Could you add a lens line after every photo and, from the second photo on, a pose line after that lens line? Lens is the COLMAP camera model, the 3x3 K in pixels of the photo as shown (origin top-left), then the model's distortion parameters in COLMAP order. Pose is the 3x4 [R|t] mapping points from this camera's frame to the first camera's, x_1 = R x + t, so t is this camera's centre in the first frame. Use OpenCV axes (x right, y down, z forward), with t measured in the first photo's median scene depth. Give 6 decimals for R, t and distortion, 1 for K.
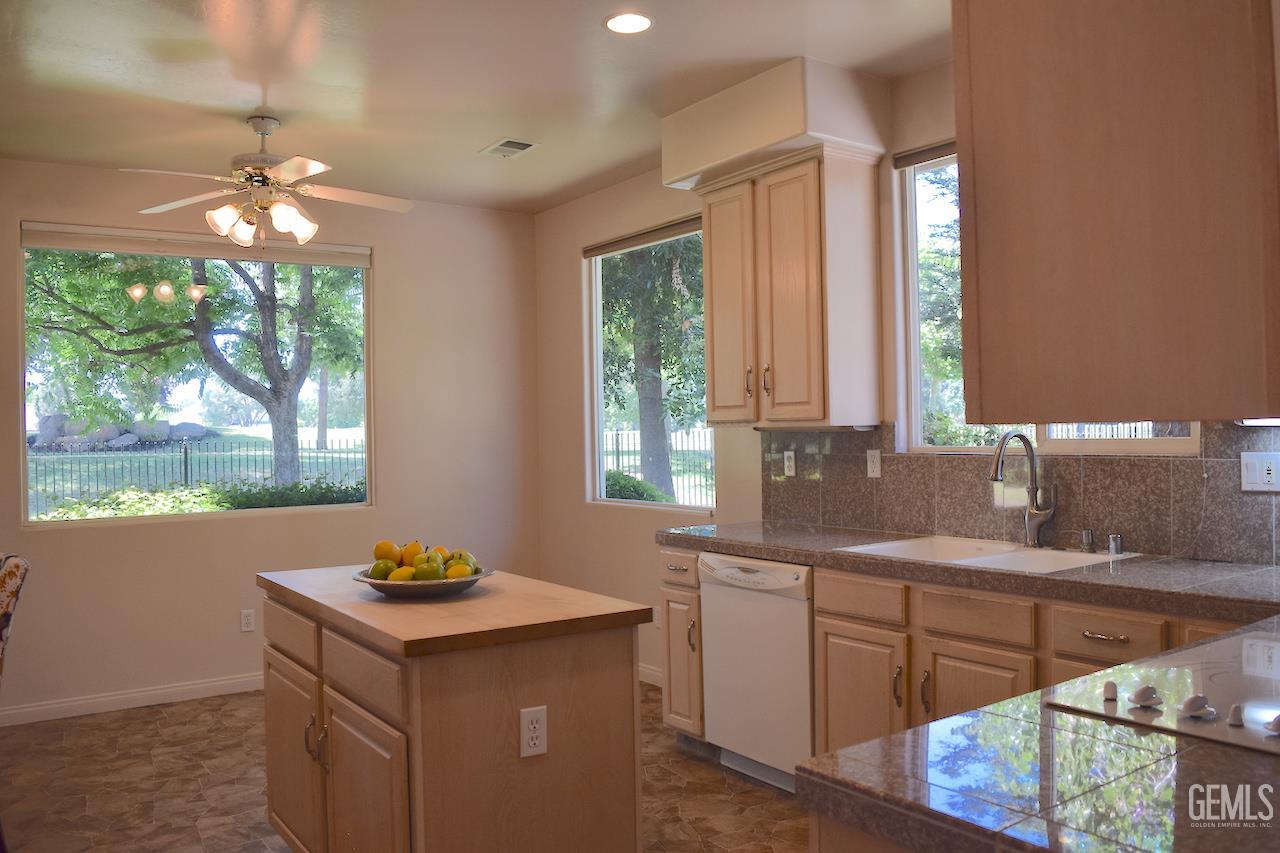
lens RADIAL K [[1007.3, 0, 640.0], [0, 1007.3, 426.5], [0, 0, 1]] dist [-0.098868, 0.028126]
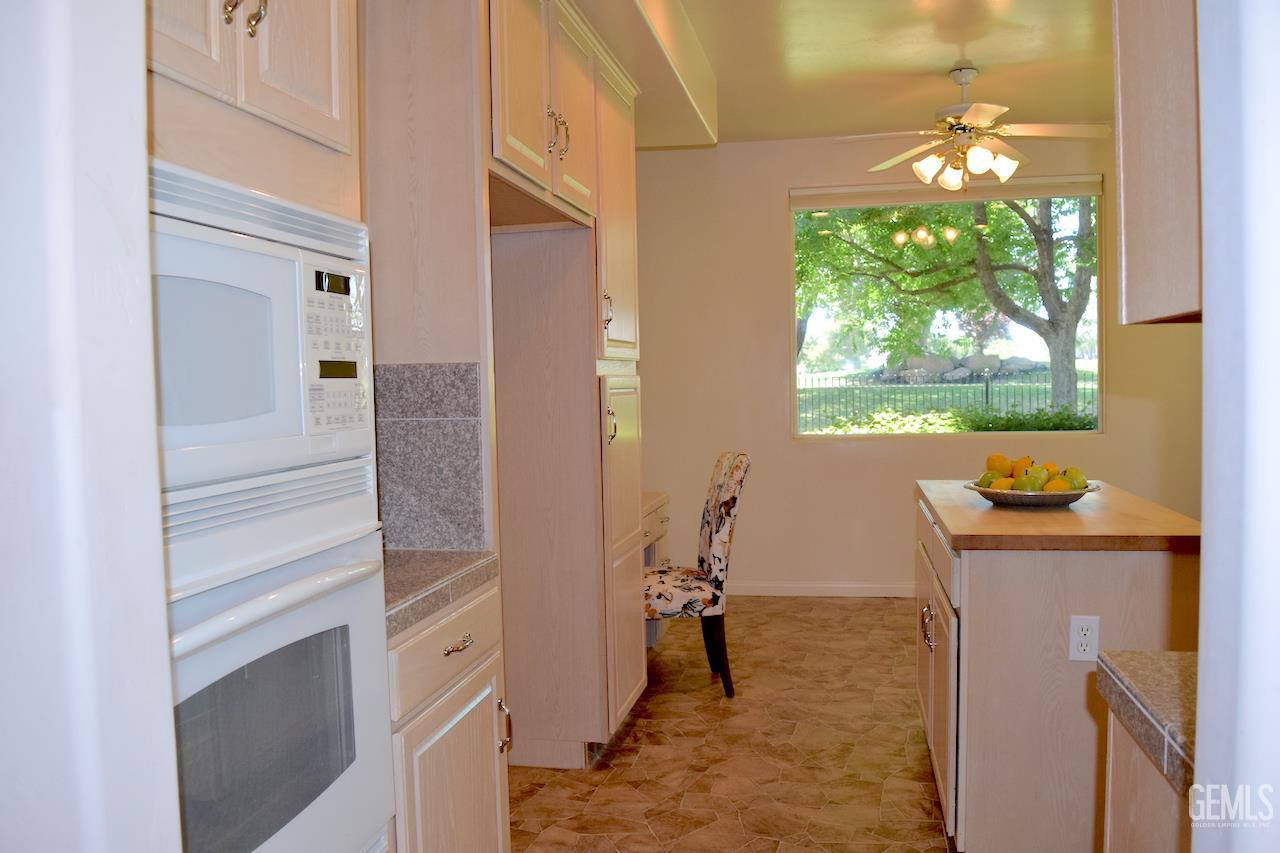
lens RADIAL K [[1007.3, 0, 640.0], [0, 1007.3, 426.5], [0, 0, 1]] dist [-0.098868, 0.028126]
pose [[0.687157, 0.037021, -0.725565, 0.171089], [0.010685, 0.998078, 0.061045, 0.008666], [0.726431, -0.049700, 0.685440, -0.019713]]
